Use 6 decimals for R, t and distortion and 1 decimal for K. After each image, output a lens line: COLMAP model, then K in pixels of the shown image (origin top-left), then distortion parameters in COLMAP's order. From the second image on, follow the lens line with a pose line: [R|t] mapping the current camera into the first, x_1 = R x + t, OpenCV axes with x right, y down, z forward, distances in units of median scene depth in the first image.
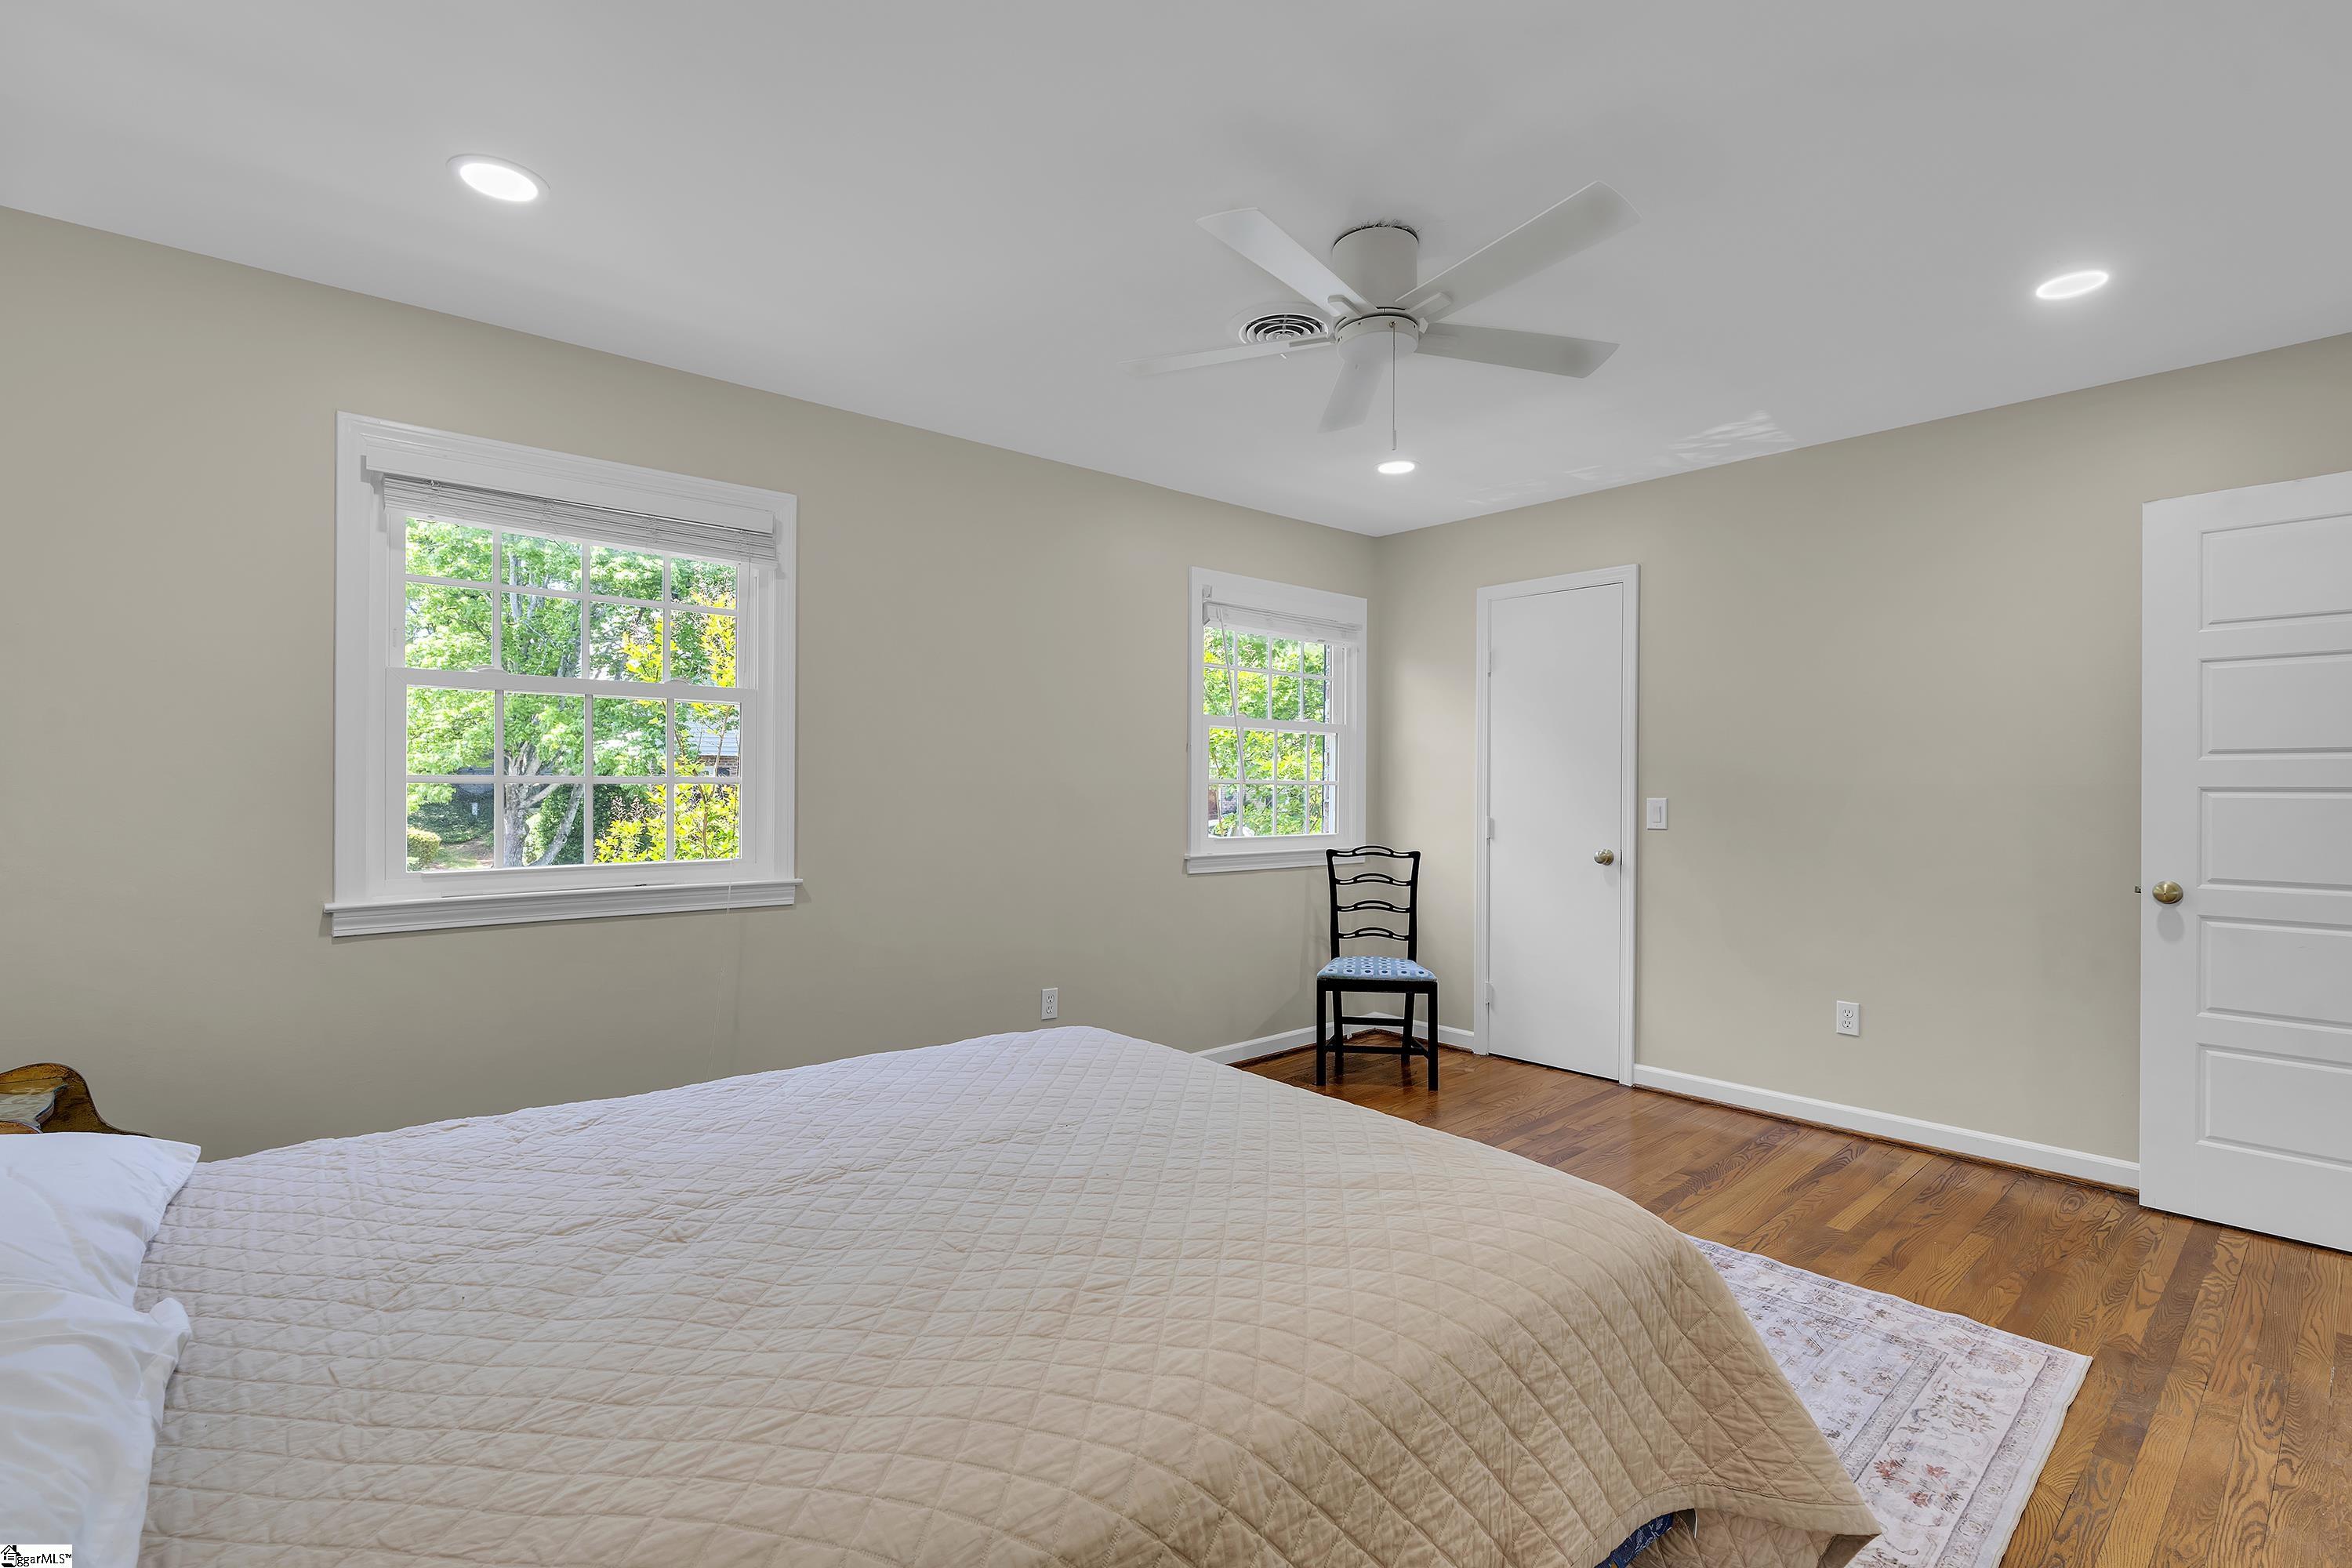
lens RADIAL K [[1058.1, 0, 1176.0], [0, 1058.1, 784.0], [0, 0, 1]] dist [-0.002894, -0.003848]
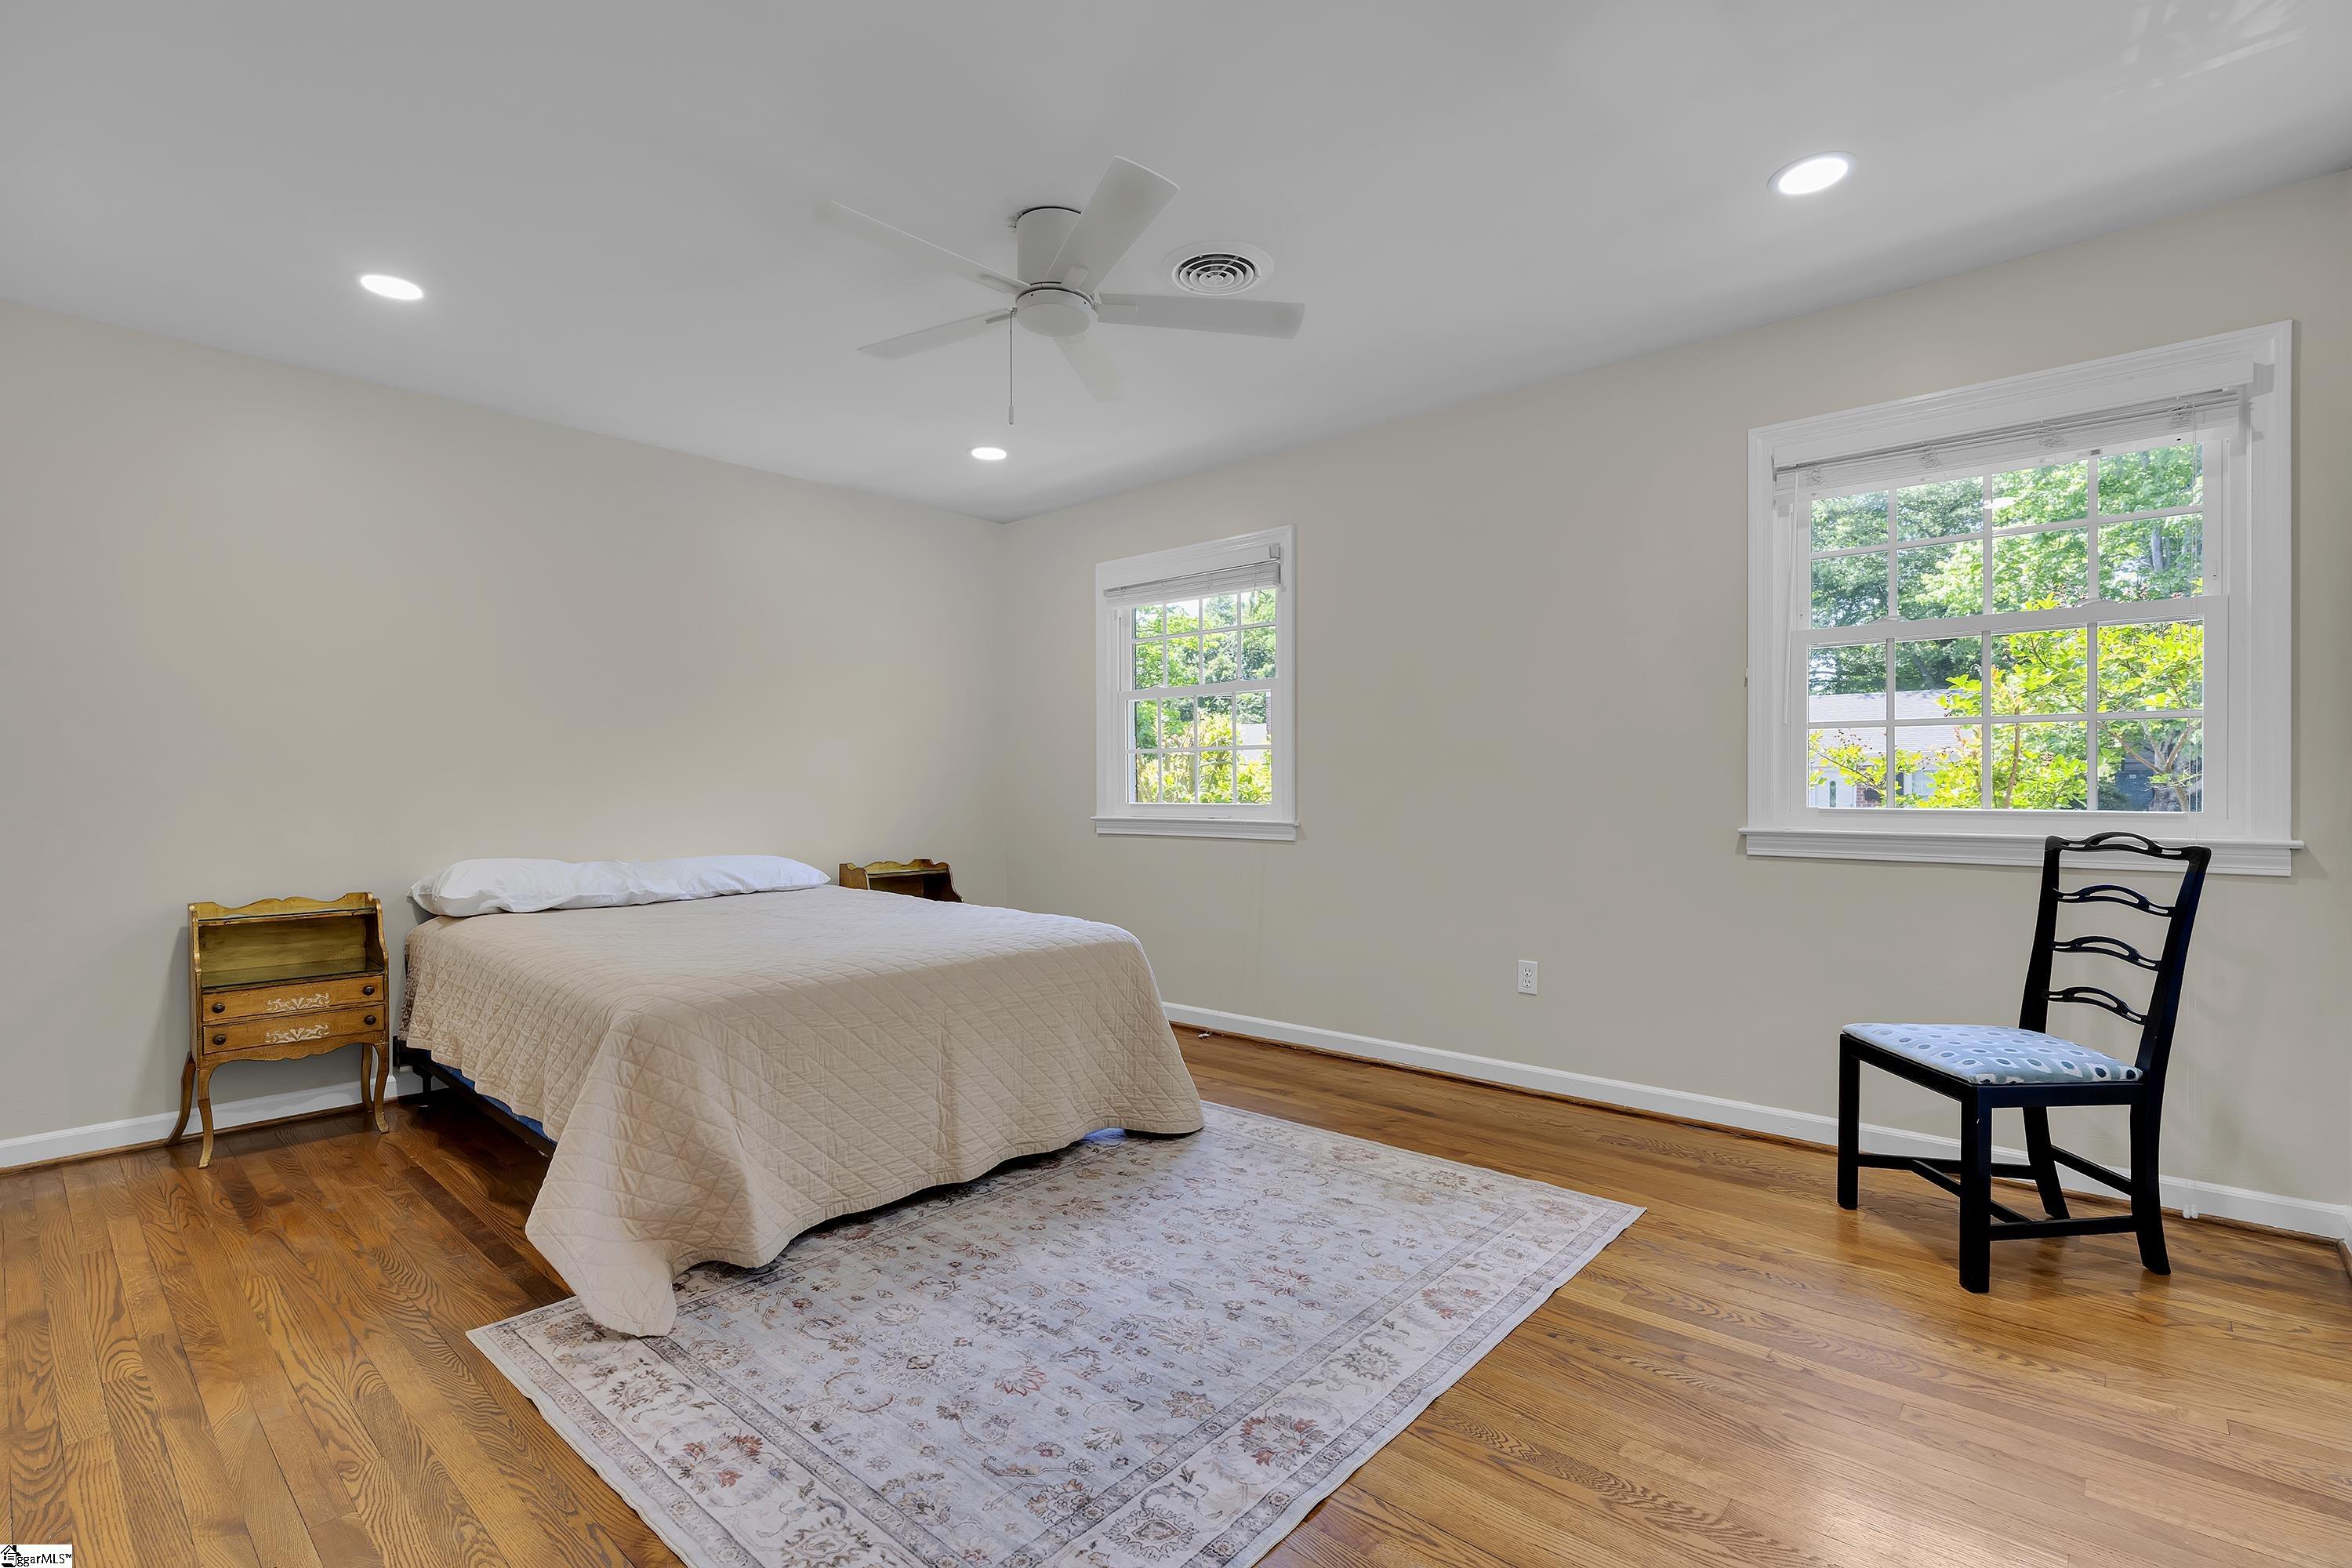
lens RADIAL K [[1058.1, 0, 1176.0], [0, 1058.1, 784.0], [0, 0, 1]] dist [-0.002894, -0.003848]
pose [[0.133006, -0.006669, -0.991093, 1.204697], [0.008707, 0.999947, -0.005560, 0.065268], [0.991077, -0.007890, 0.133057, 0.922158]]
